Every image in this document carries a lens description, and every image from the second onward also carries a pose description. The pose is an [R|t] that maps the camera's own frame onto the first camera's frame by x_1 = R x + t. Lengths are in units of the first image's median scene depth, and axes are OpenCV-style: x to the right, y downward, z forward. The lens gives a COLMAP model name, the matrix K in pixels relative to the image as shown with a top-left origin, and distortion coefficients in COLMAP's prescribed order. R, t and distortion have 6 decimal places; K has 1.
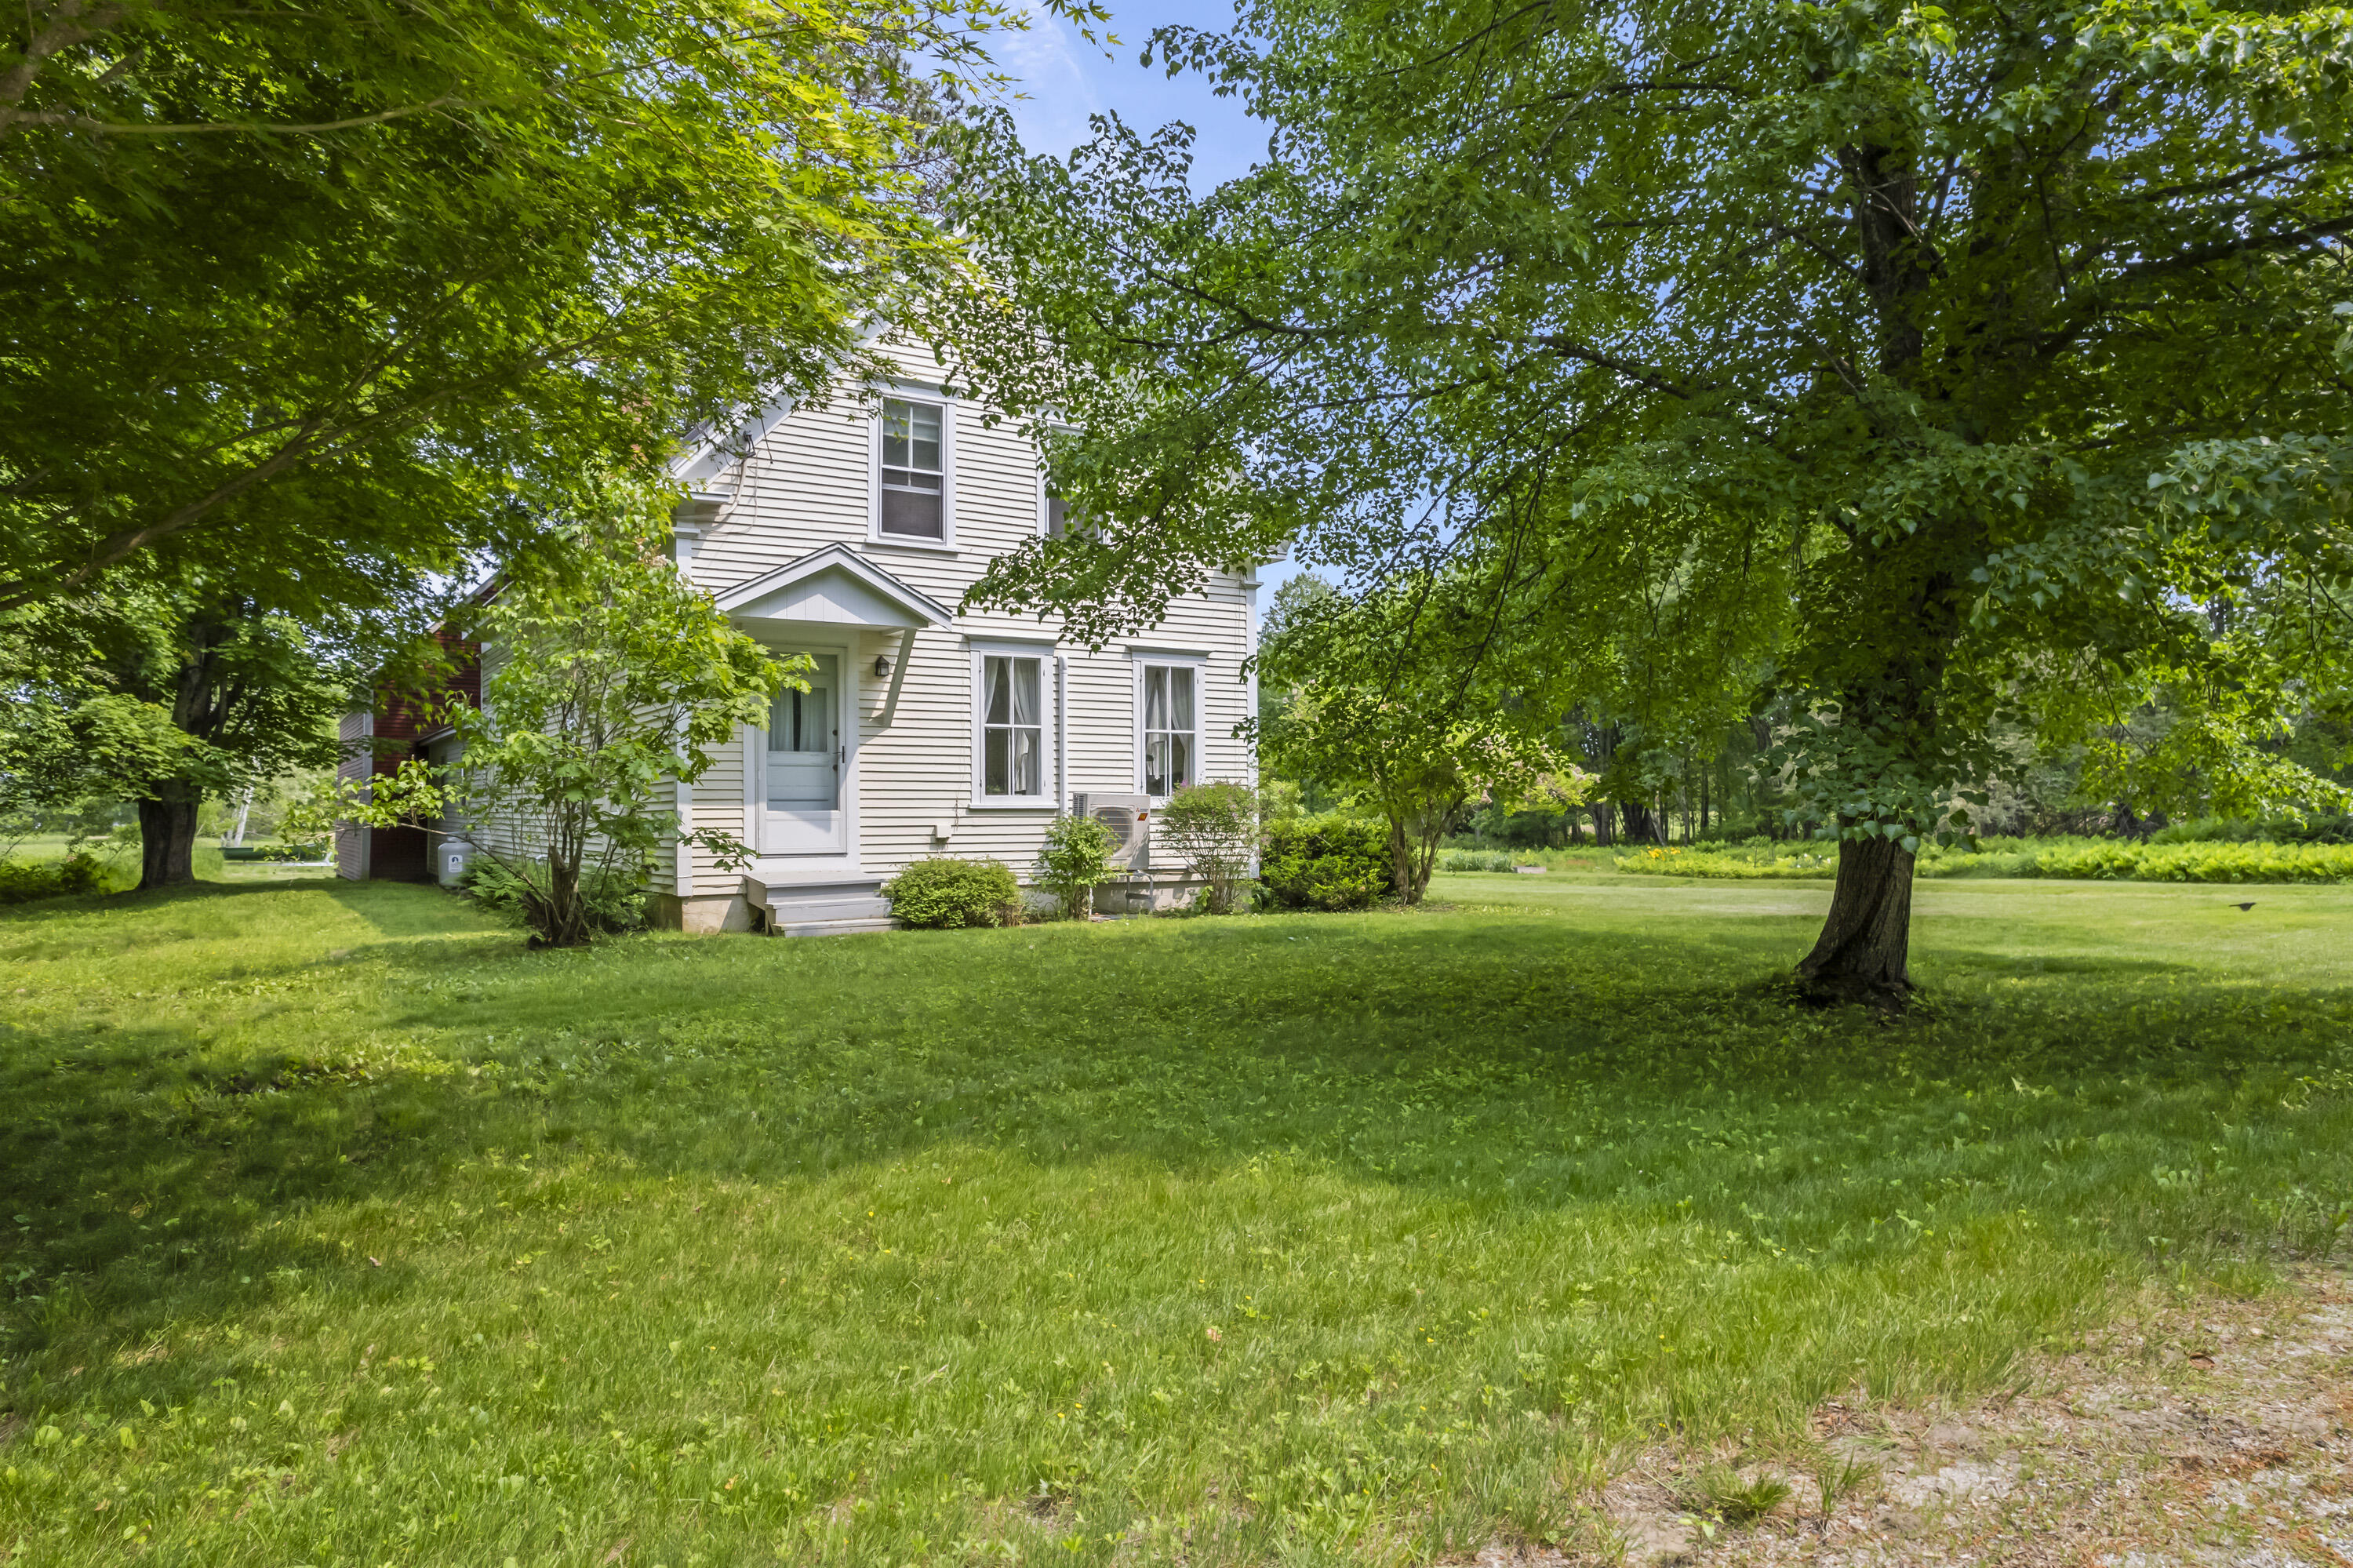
lens RADIAL K [[1510.6, 0, 1179.0], [0, 1510.6, 801.7], [0, 0, 1]] dist [-0.073568, 0.066233]
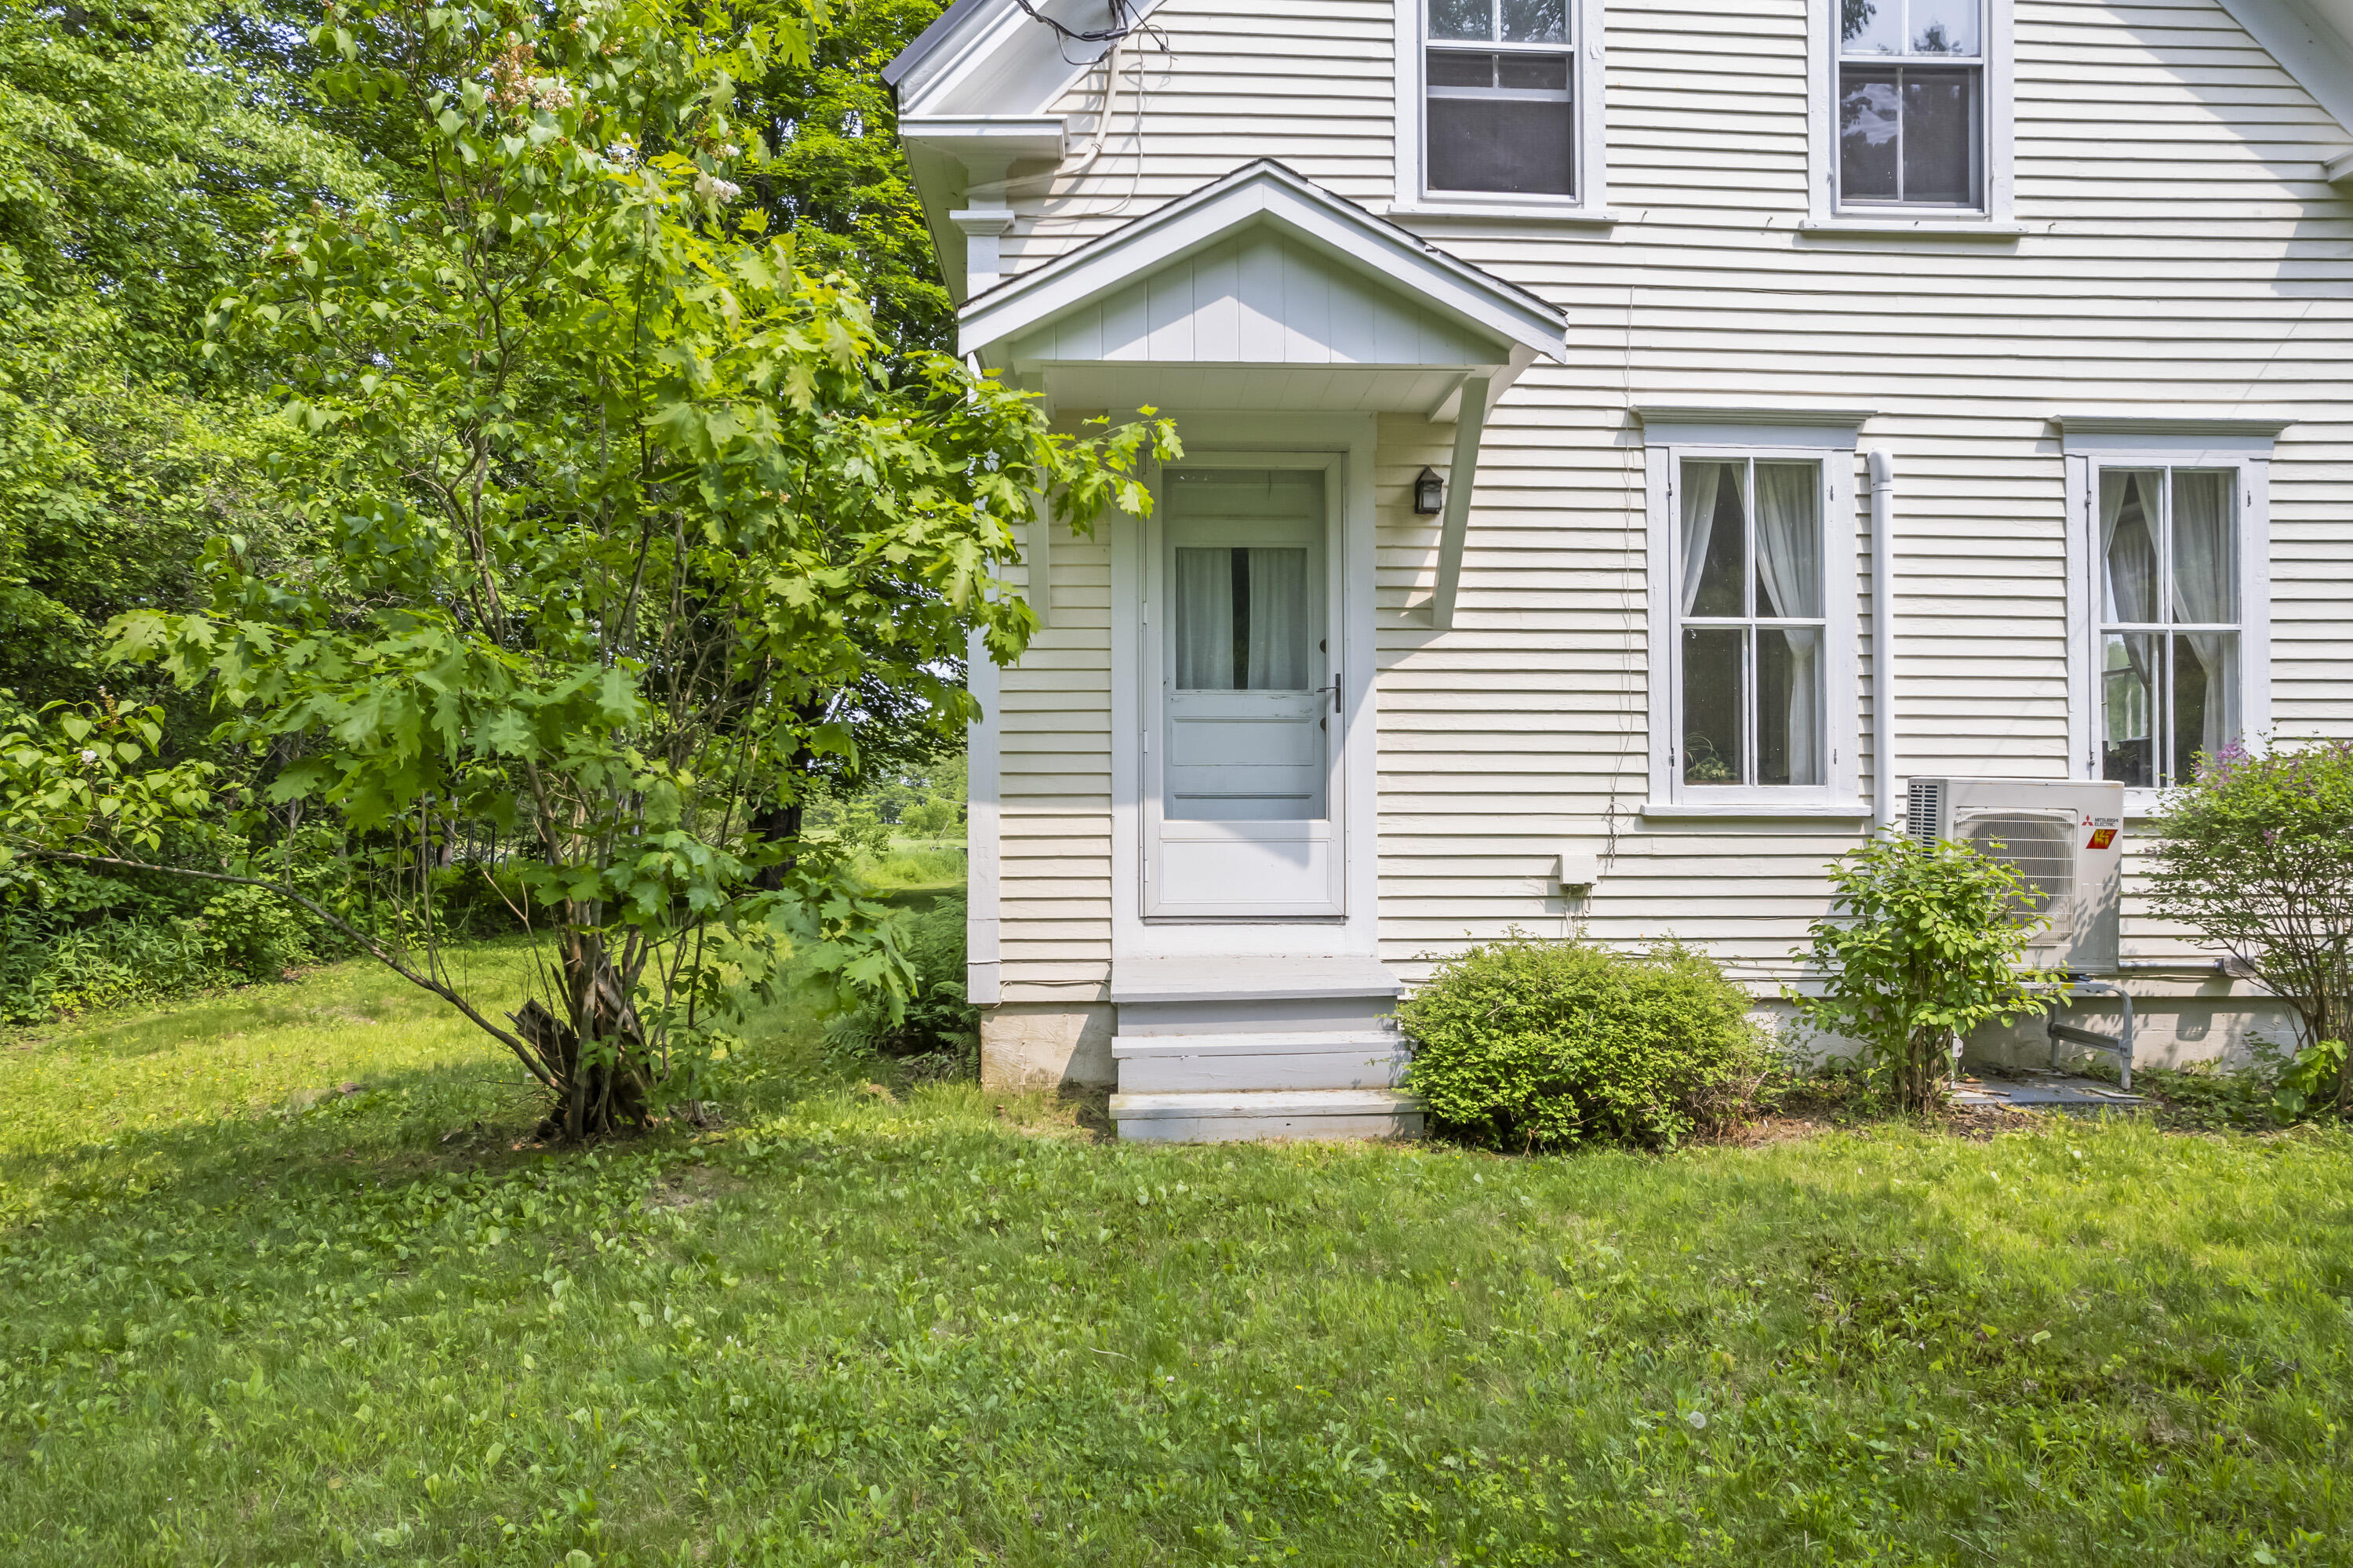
lens RADIAL K [[1510.6, 0, 1179.0], [0, 1510.6, 801.7], [0, 0, 1]] dist [-0.073568, 0.066233]
pose [[0.864442, 0.001938, -0.502729, -0.039159], [-0.000360, 0.999995, 0.003238, -0.000826], [0.502733, -0.002618, 0.864438, 0.569557]]
